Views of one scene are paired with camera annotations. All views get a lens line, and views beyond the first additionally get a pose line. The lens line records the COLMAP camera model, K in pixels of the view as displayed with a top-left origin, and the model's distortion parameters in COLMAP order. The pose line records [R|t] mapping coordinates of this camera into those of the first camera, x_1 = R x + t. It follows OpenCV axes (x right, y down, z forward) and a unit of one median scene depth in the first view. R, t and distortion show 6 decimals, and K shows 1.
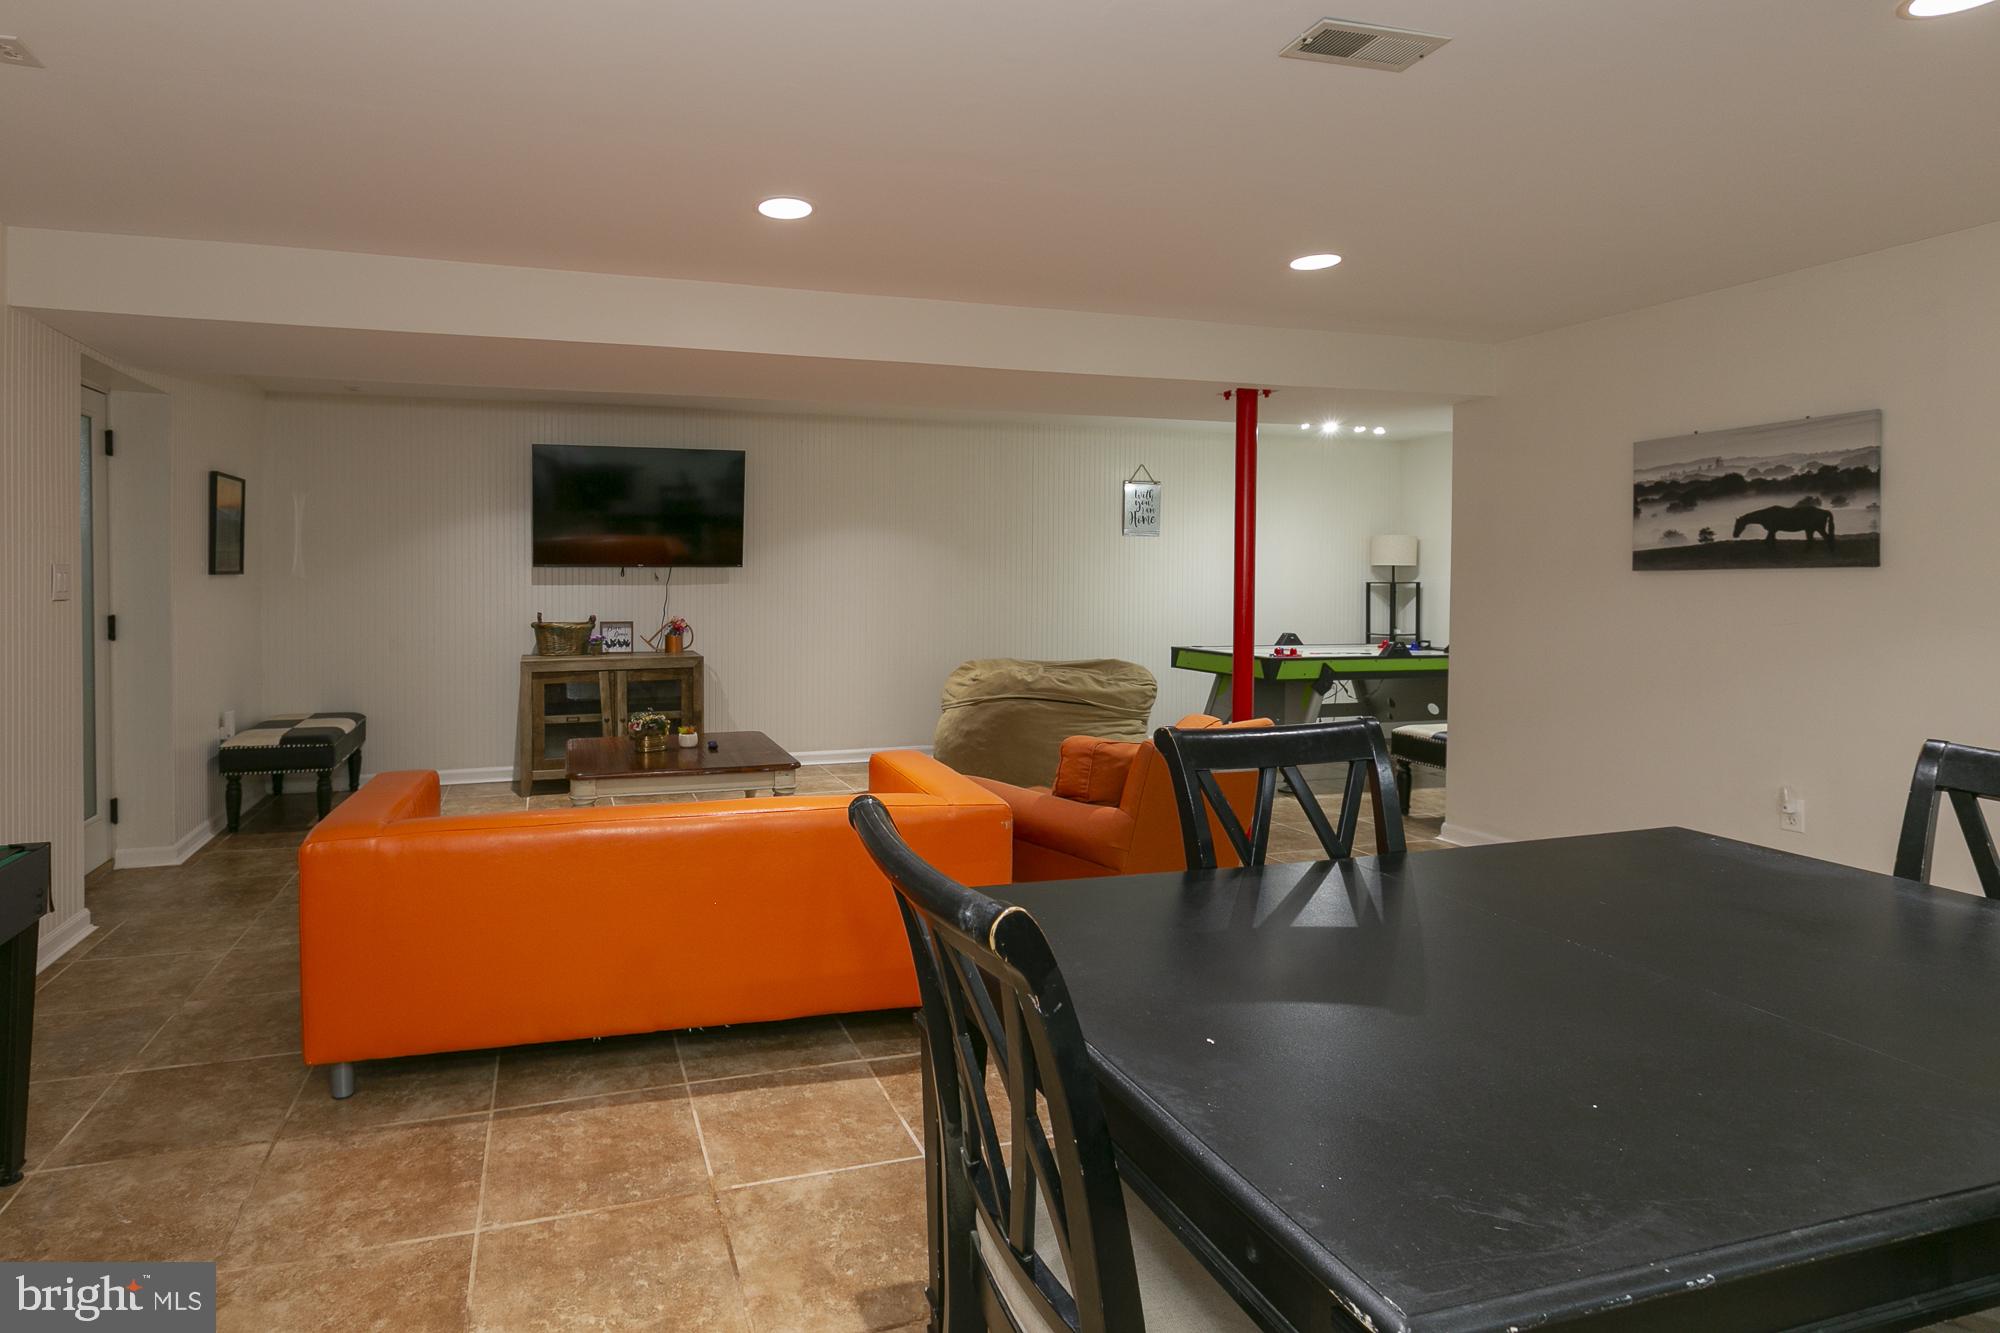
lens RADIAL K [[1014.9, 0, 839.4], [0, 1014.9, 598.3], [0, 0, 1]] dist [-0.000807, -0.002702]
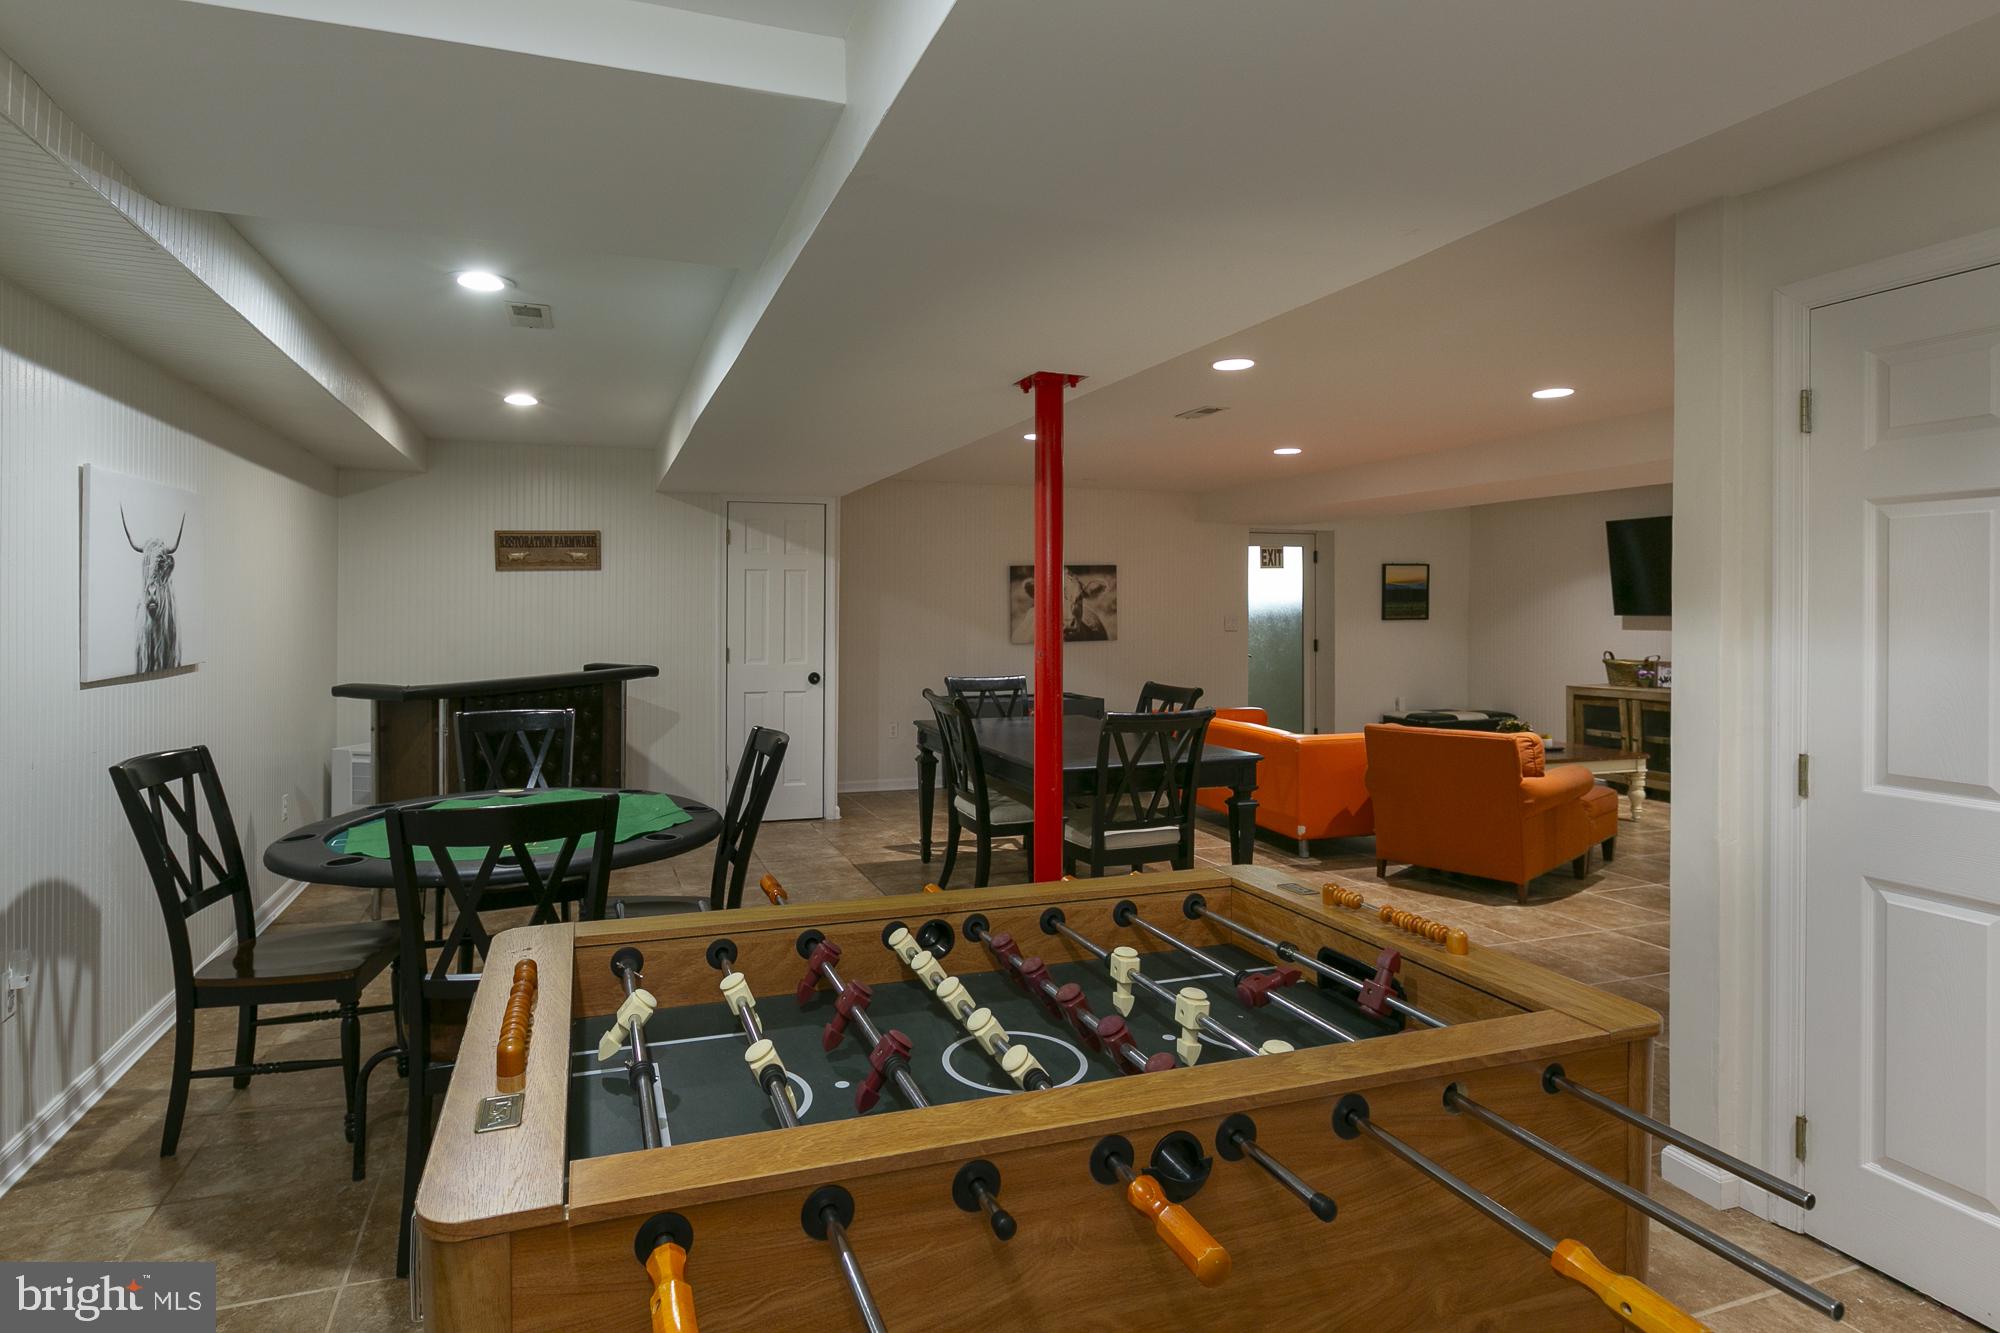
lens RADIAL K [[1011.0, 0, 926.2], [0, 1011.0, 609.7], [0, 0, 1]] dist [-0.008229, 0.006945]
pose [[0.034938, 0.002581, -0.999386, 1.197708], [-0.023783, 0.999716, 0.001751, -0.026790], [0.999106, 0.023707, 0.034990, 0.121281]]
